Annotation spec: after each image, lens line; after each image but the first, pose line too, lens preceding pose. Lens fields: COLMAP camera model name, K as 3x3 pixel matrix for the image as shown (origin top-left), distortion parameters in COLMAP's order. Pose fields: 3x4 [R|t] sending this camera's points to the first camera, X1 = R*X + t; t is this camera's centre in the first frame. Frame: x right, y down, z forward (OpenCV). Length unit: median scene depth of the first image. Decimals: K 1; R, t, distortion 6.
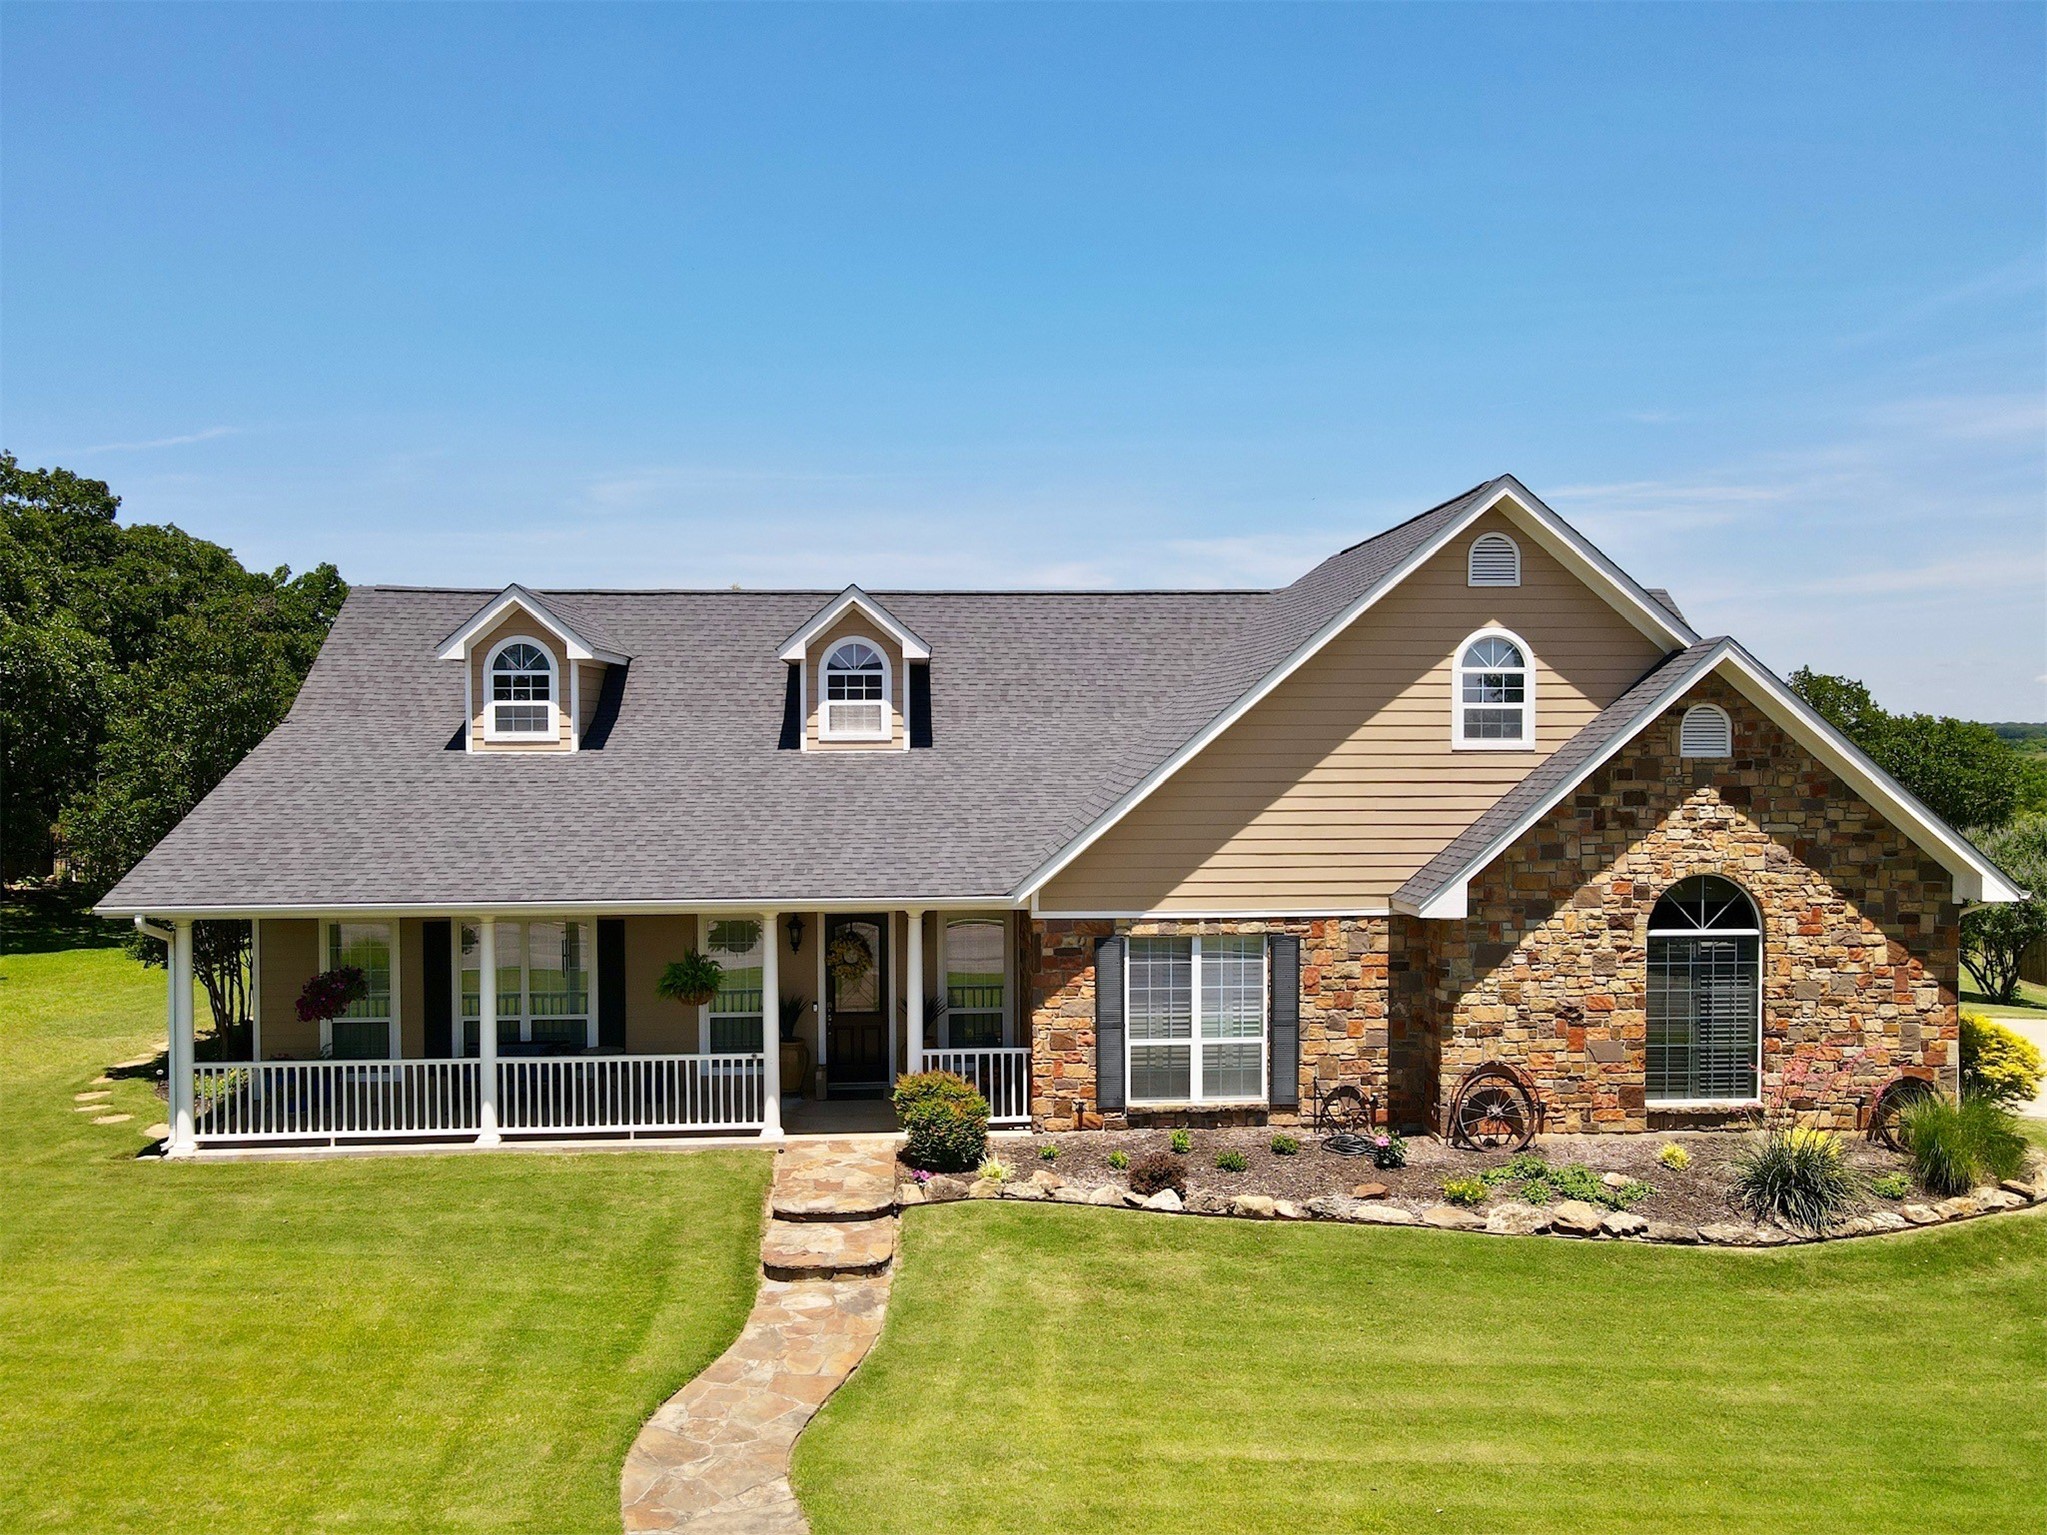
lens RADIAL K [[1489.6, 0, 1023.5], [0, 1489.6, 767.5], [0, 0, 1]] dist [0.021487, 0.005298]
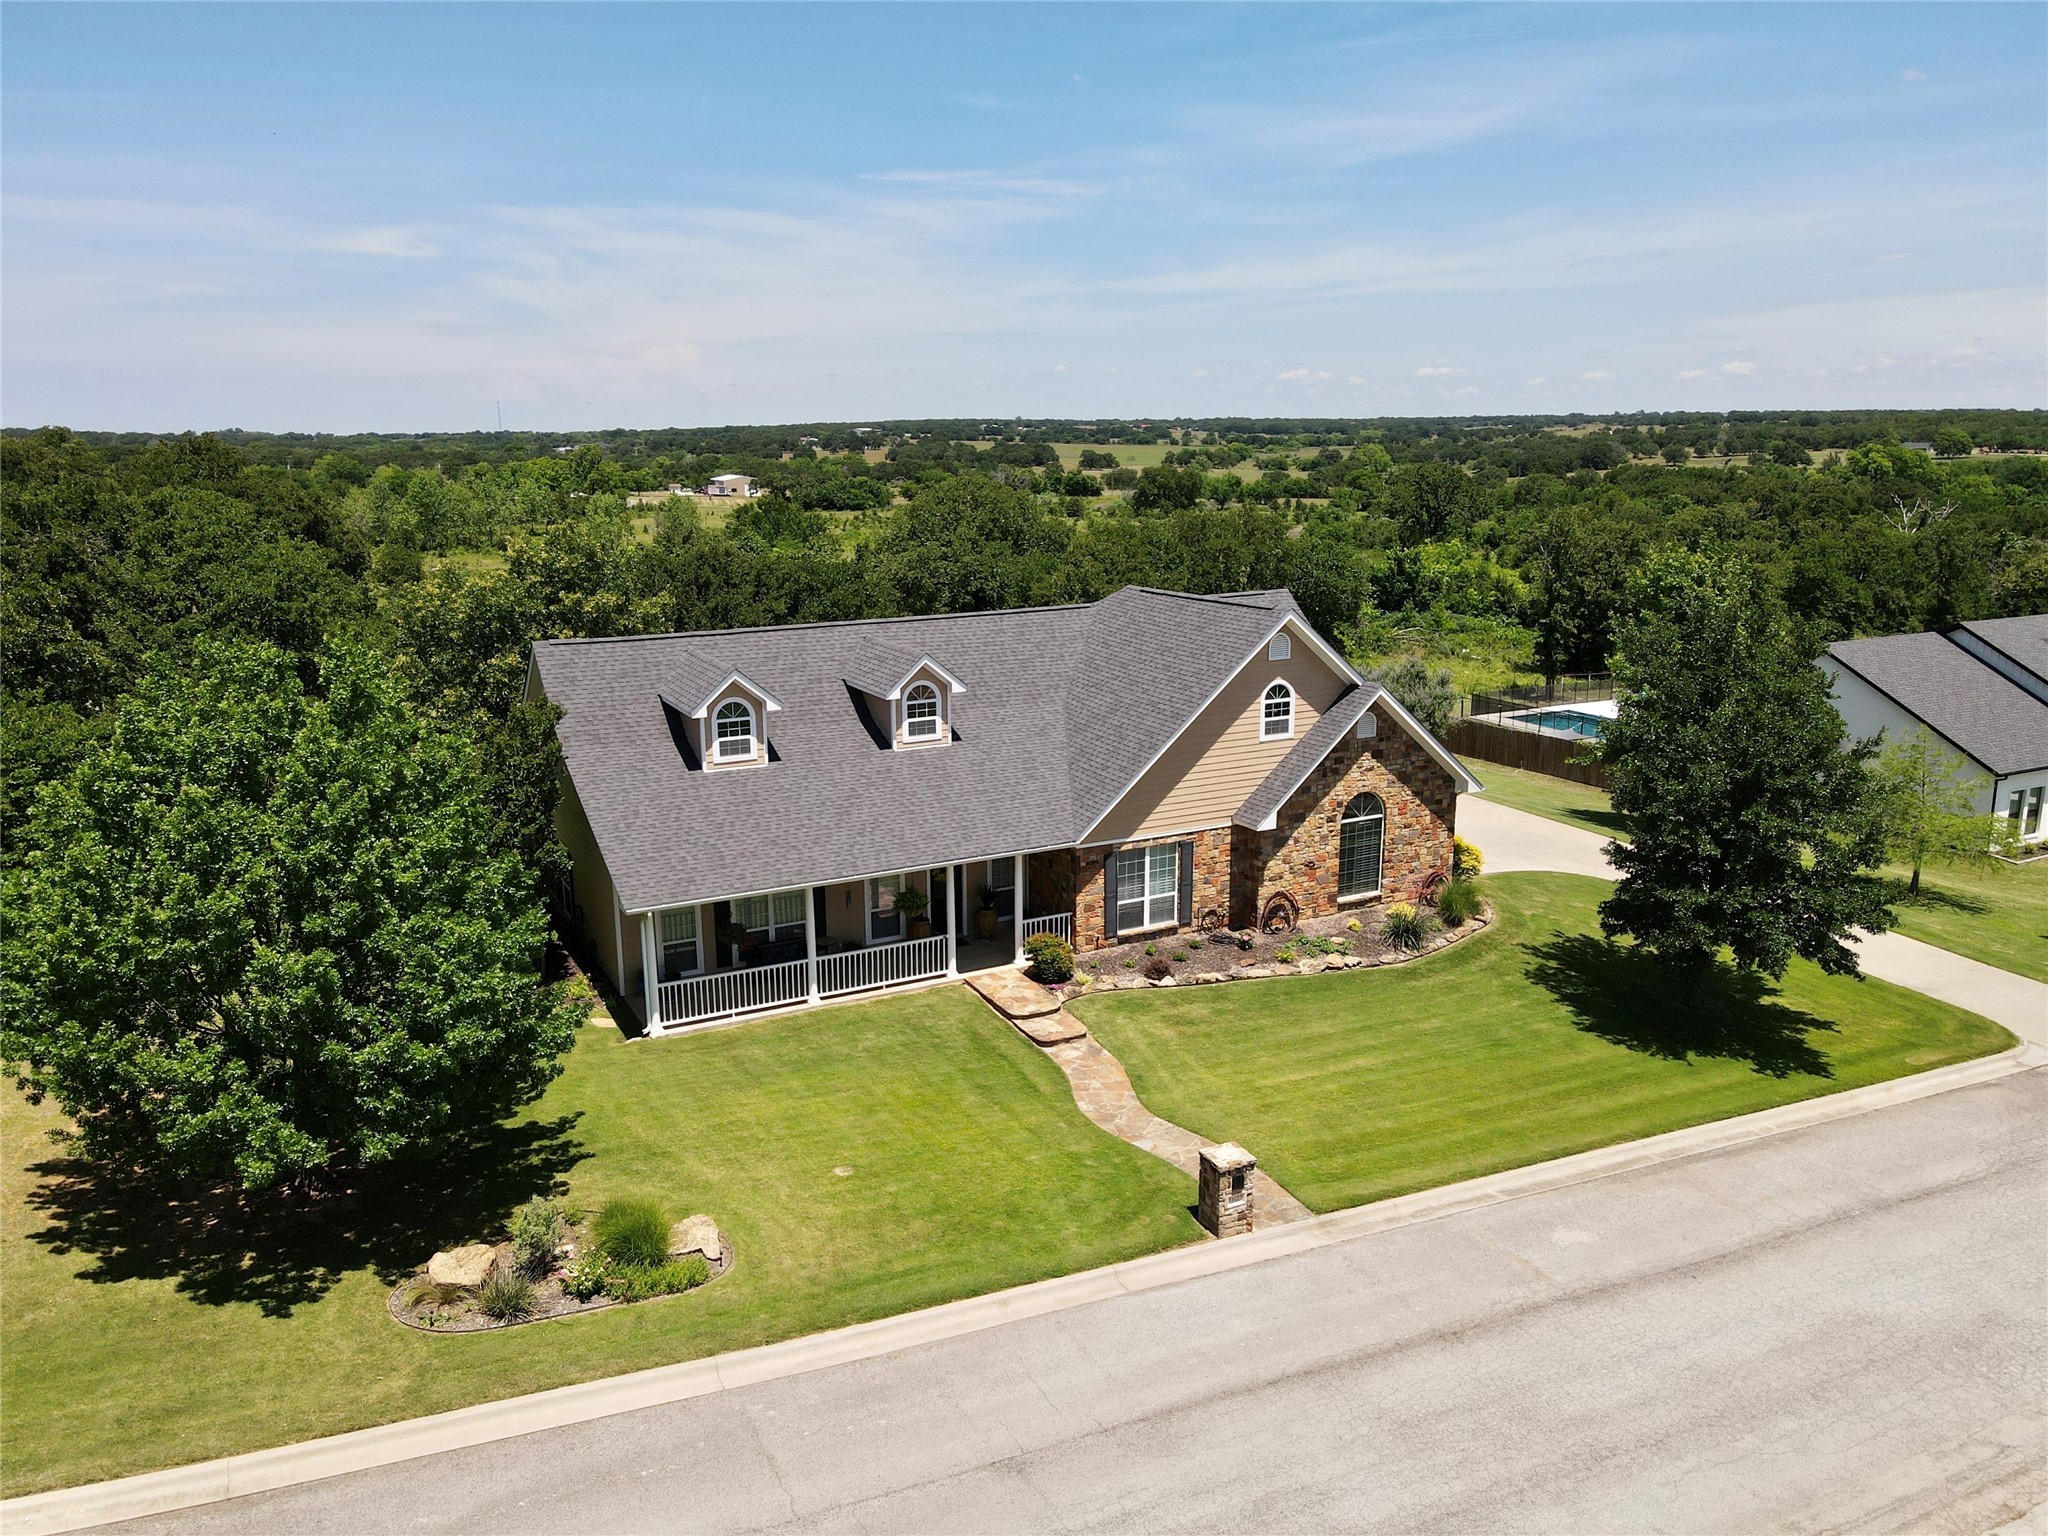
lens RADIAL K [[1490.4, 0, 1024.0], [0, 1490.4, 768.0], [0, 0, 1]] dist [0.021487, 0.005298]
pose [[0.913454, -0.092515, 0.396286, -0.812673], [0.010702, 0.978940, 0.203869, -0.396034], [-0.406801, -0.181983, 0.895206, -0.681336]]
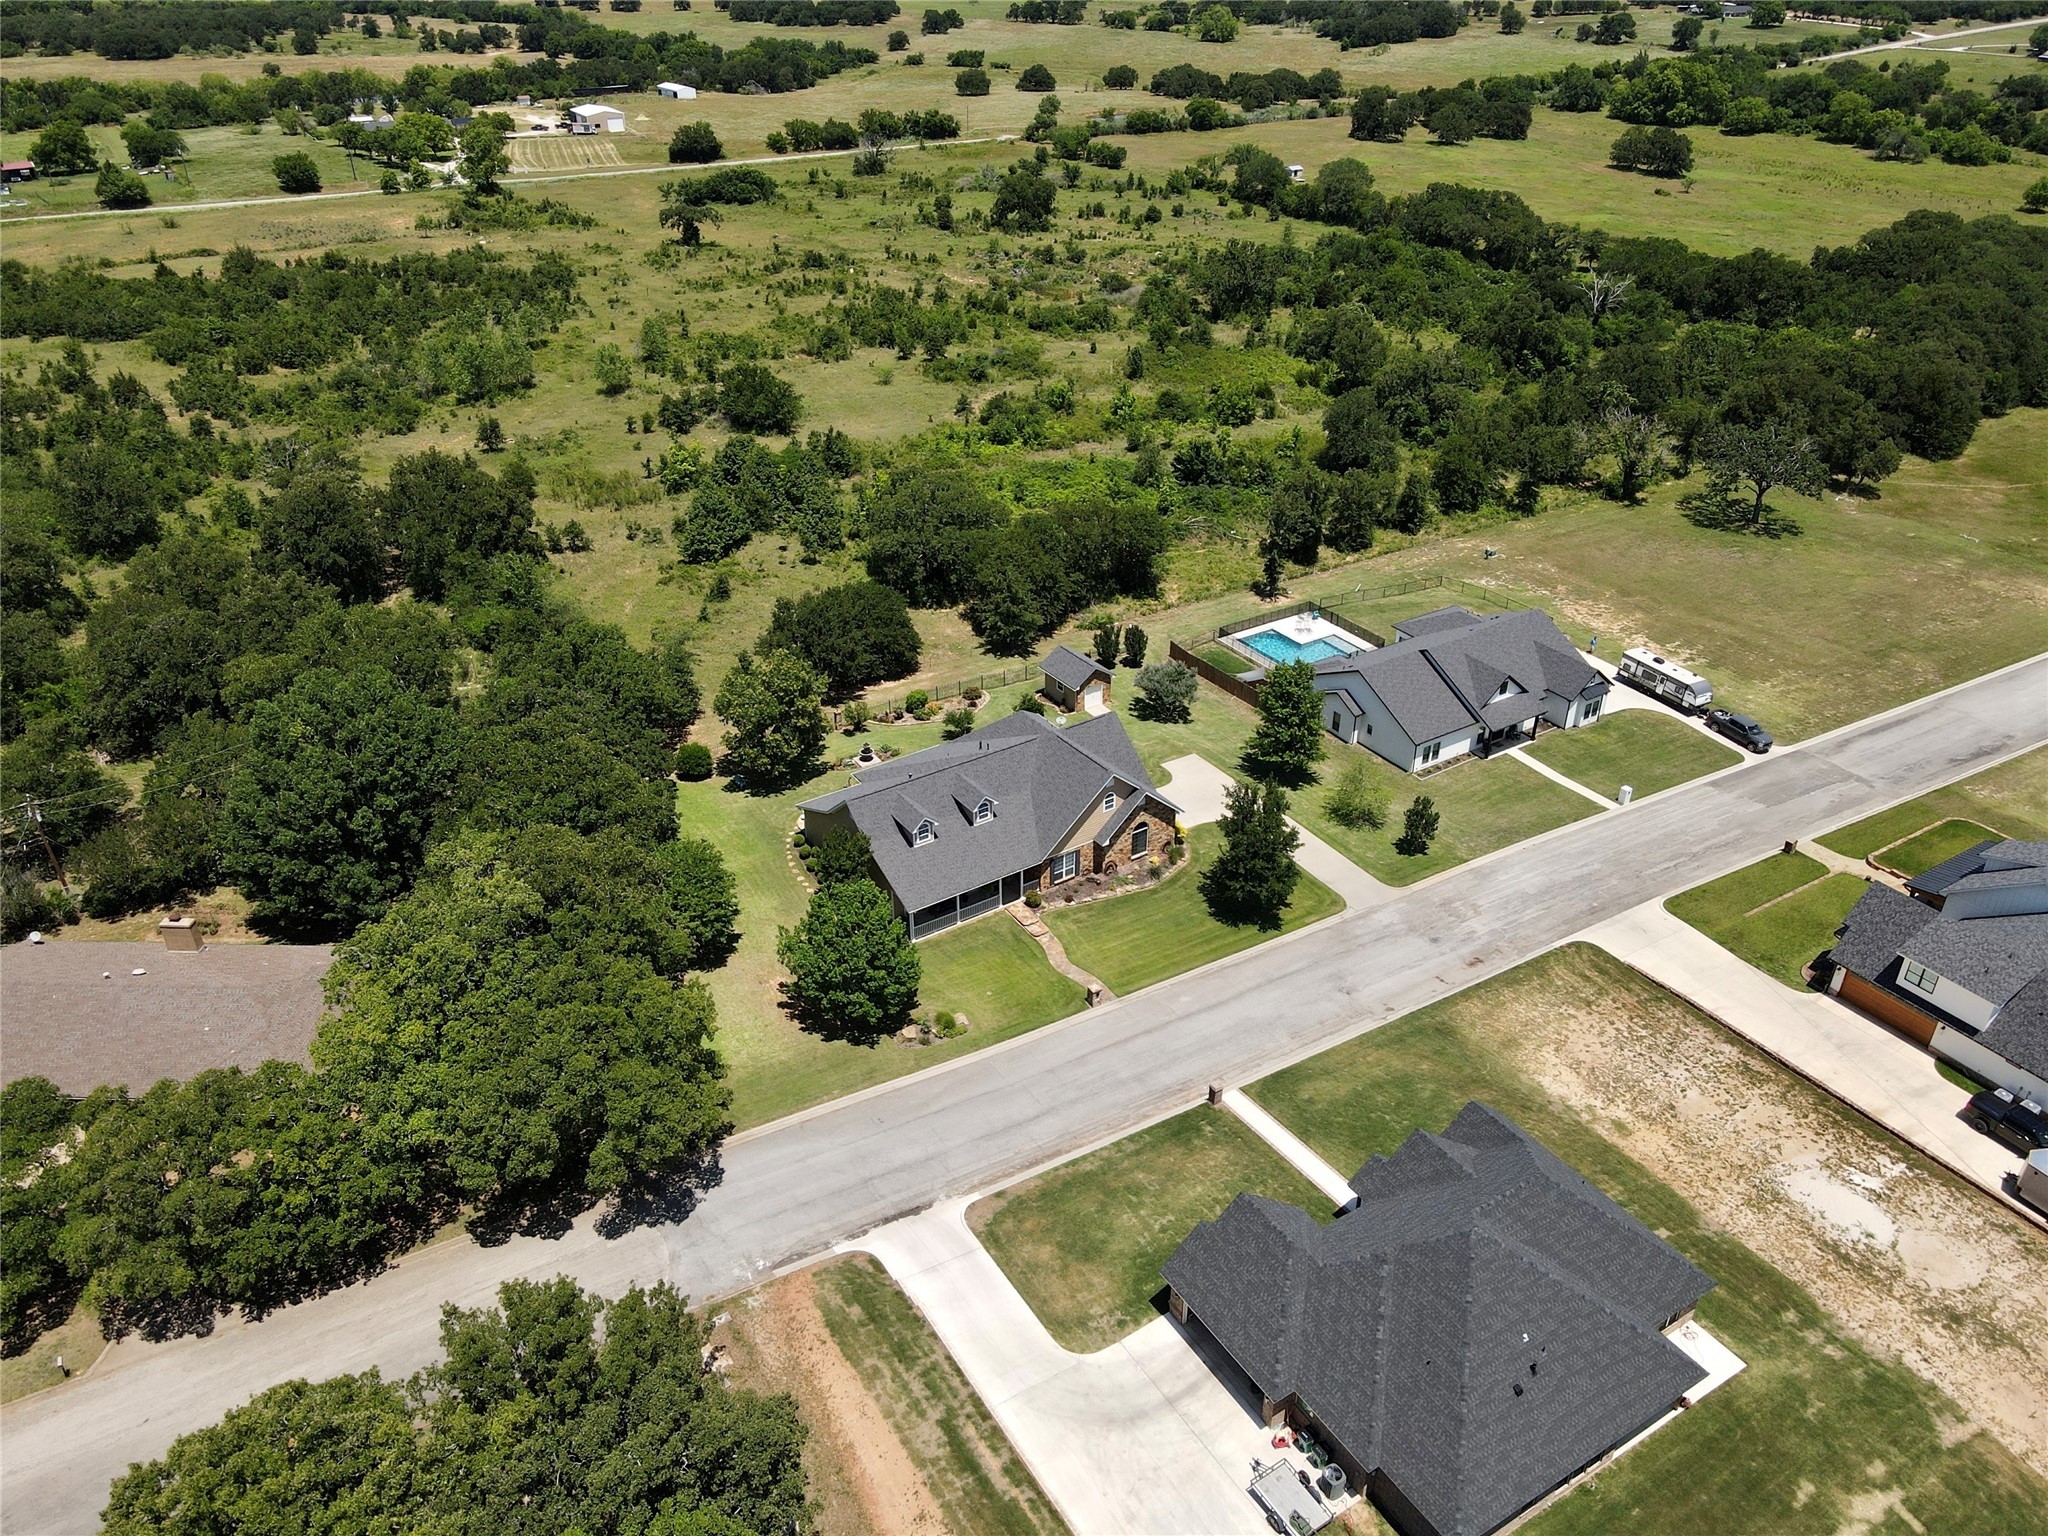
lens RADIAL K [[1490.4, 0, 1024.0], [0, 1490.4, 768.0], [0, 0, 1]] dist [0.021487, 0.005298]
pose [[0.865646, -0.251539, 0.432880, -2.380595], [0.003156, 0.867349, 0.497691, -2.983555], [-0.500647, -0.429458, 0.751611, -3.016904]]
